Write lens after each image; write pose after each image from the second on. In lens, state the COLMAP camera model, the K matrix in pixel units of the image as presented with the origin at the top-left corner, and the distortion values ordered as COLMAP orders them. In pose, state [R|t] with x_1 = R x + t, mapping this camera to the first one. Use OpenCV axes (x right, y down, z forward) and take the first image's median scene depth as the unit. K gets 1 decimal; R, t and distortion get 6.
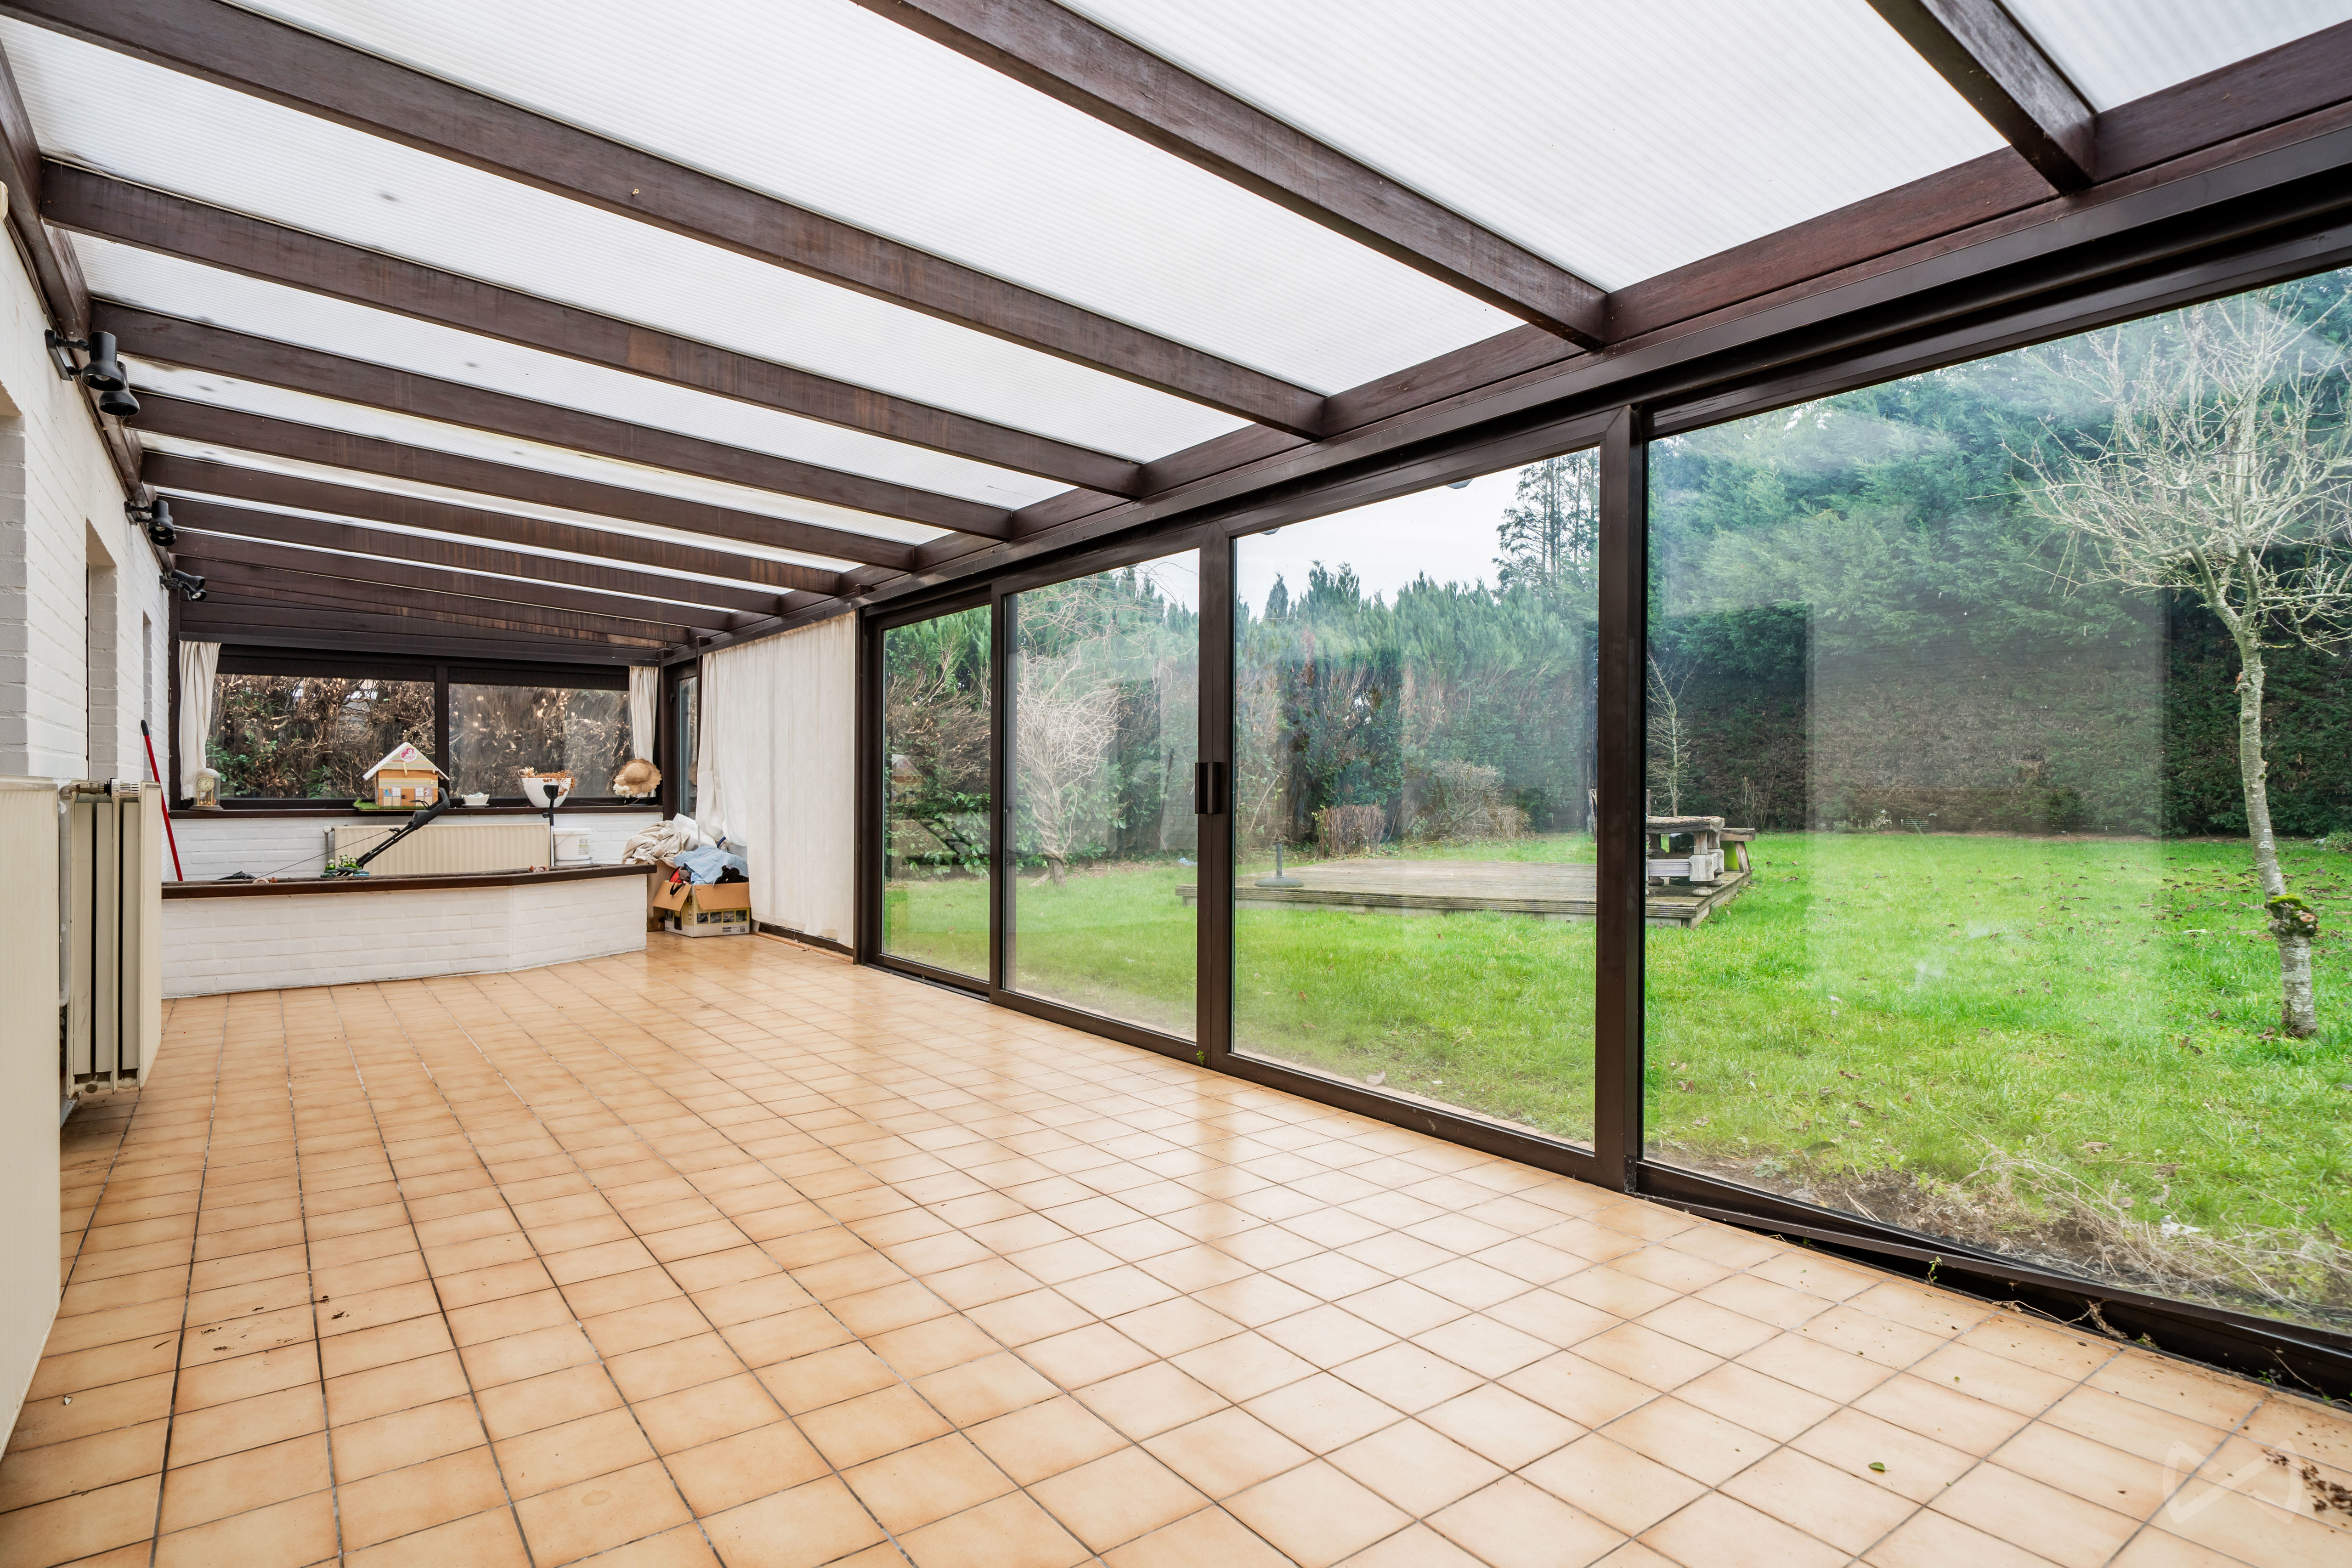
lens RADIAL K [[1213.5, 0, 1183.2], [0, 1213.5, 799.0], [0, 0, 1]] dist [0.002068, 0.001818]
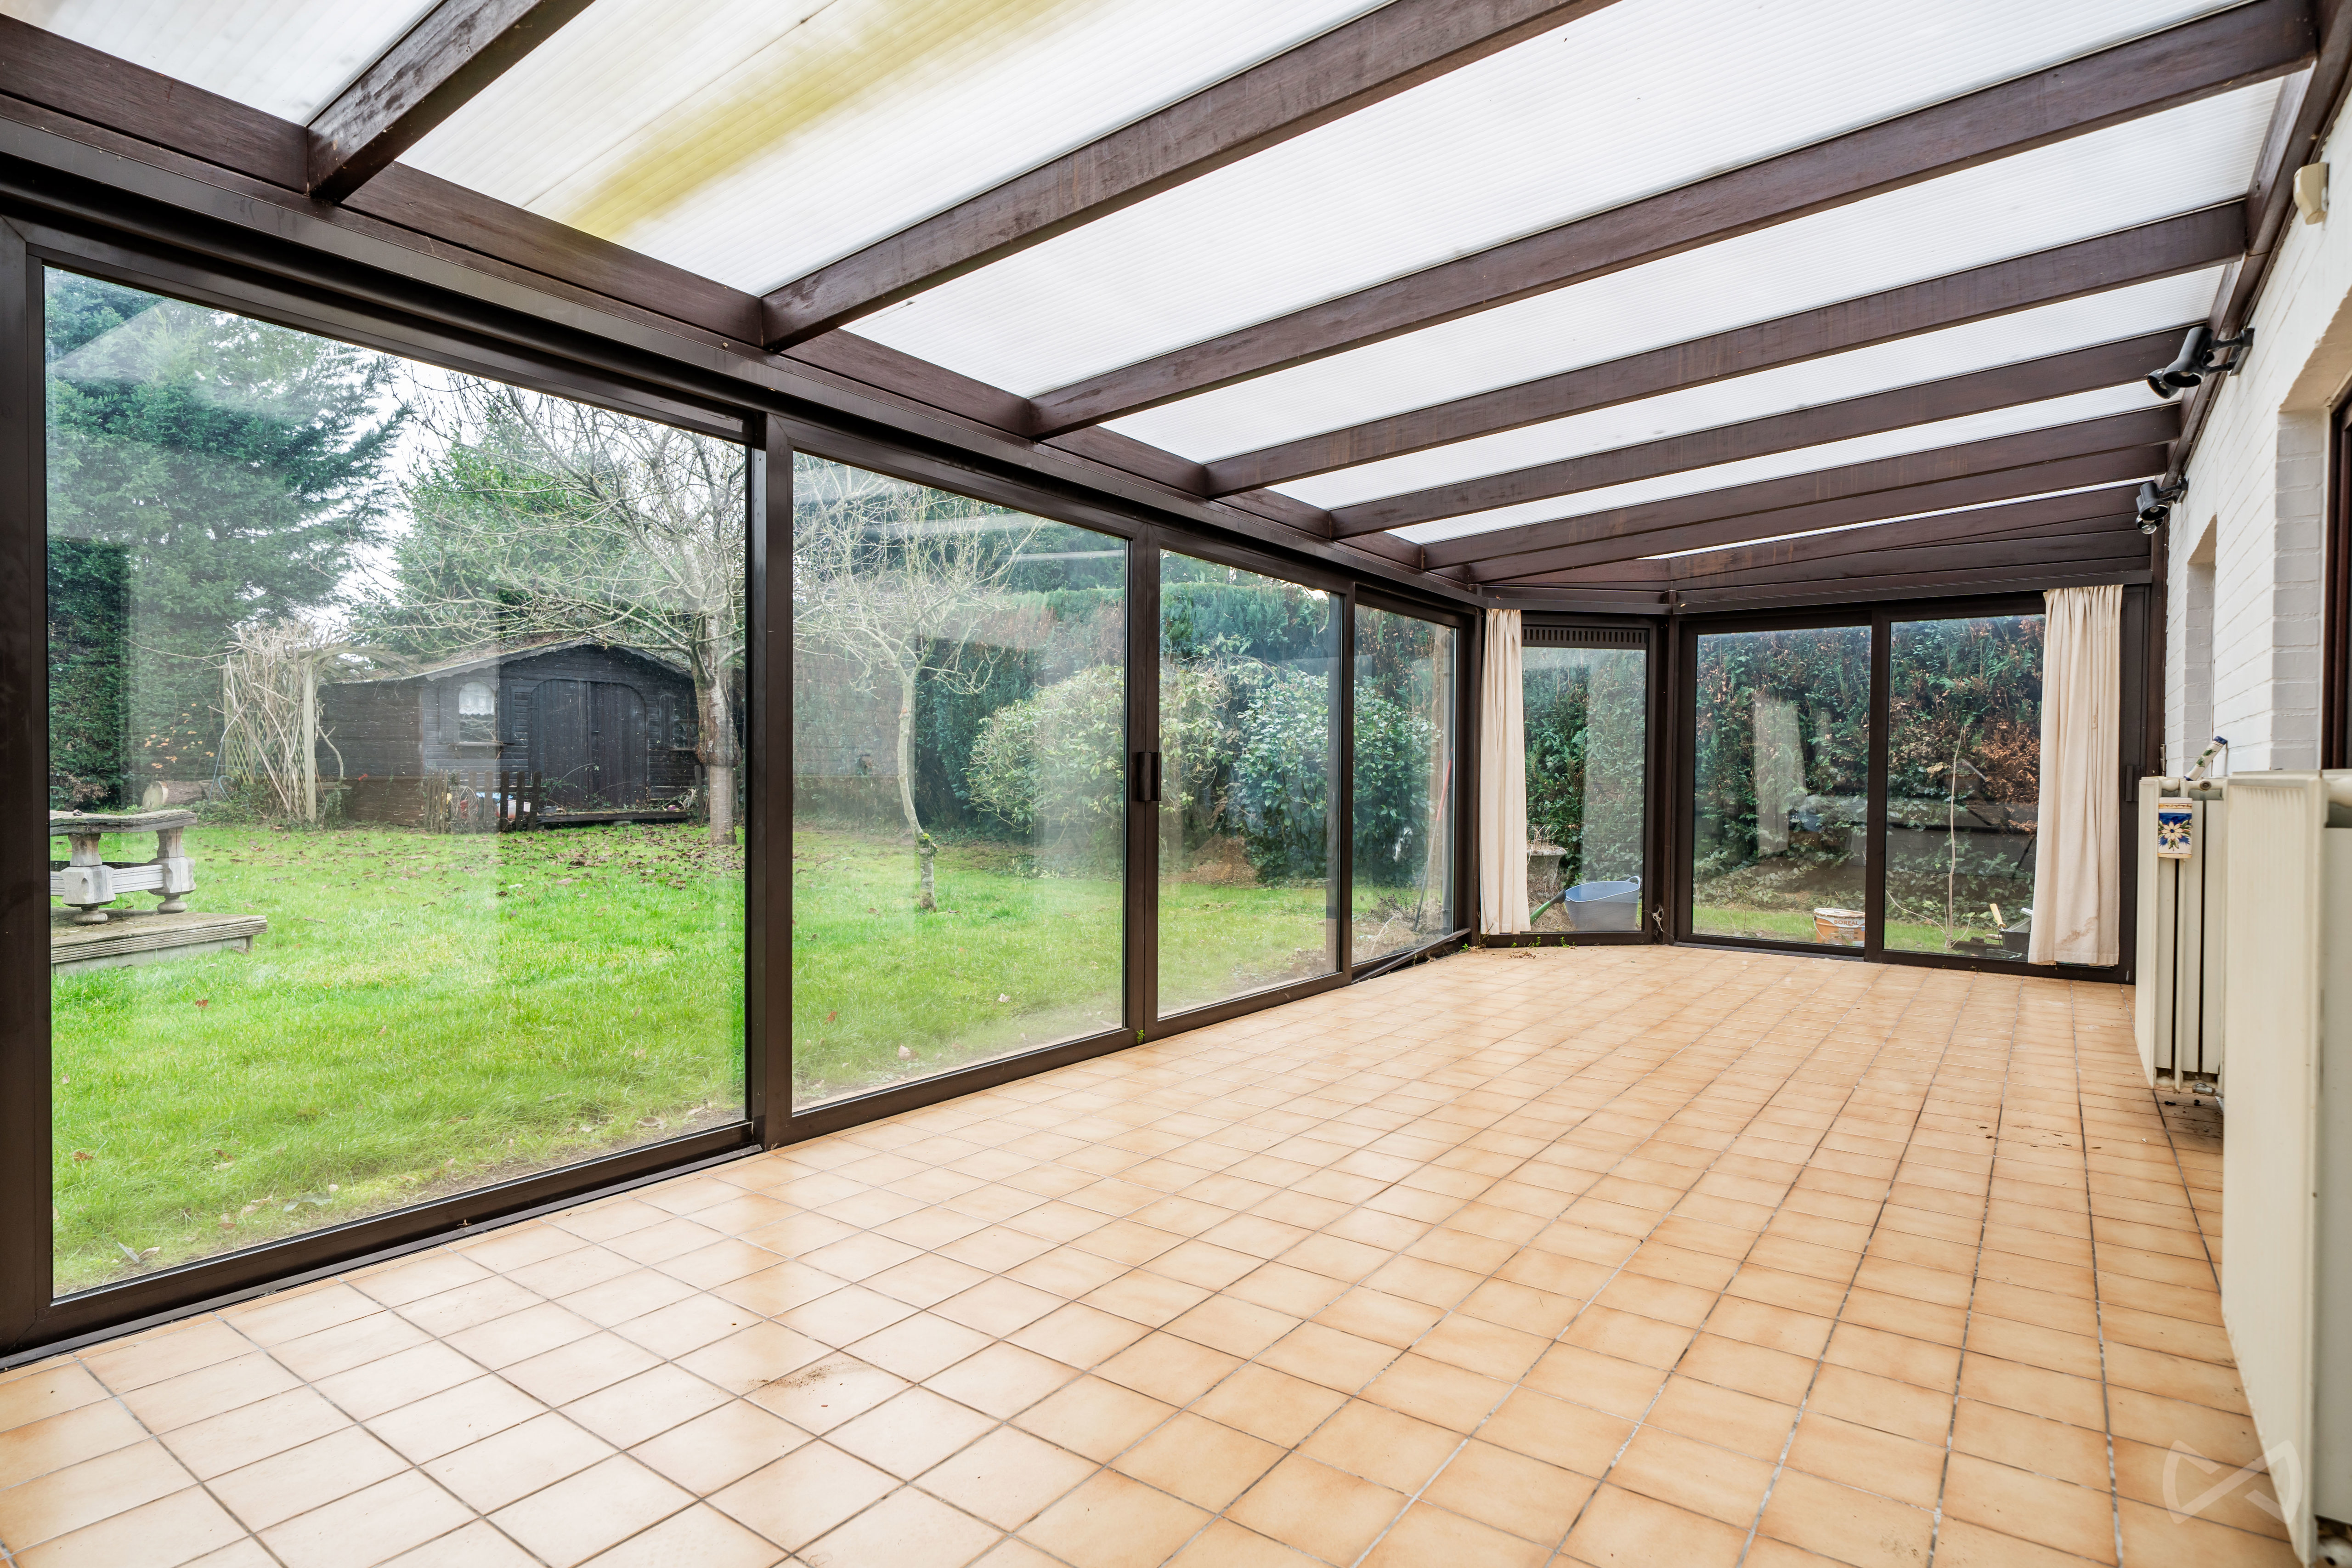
lens RADIAL K [[1213.5, 0, 1153.5], [0, 1213.5, 778.1], [0, 0, 1]] dist [0.002068, 0.001818]
pose [[-0.274326, -0.006048, 0.961618, -1.498132], [0.003447, 0.999968, 0.007273, -0.022681], [-0.961631, 0.005310, -0.274296, 1.935616]]
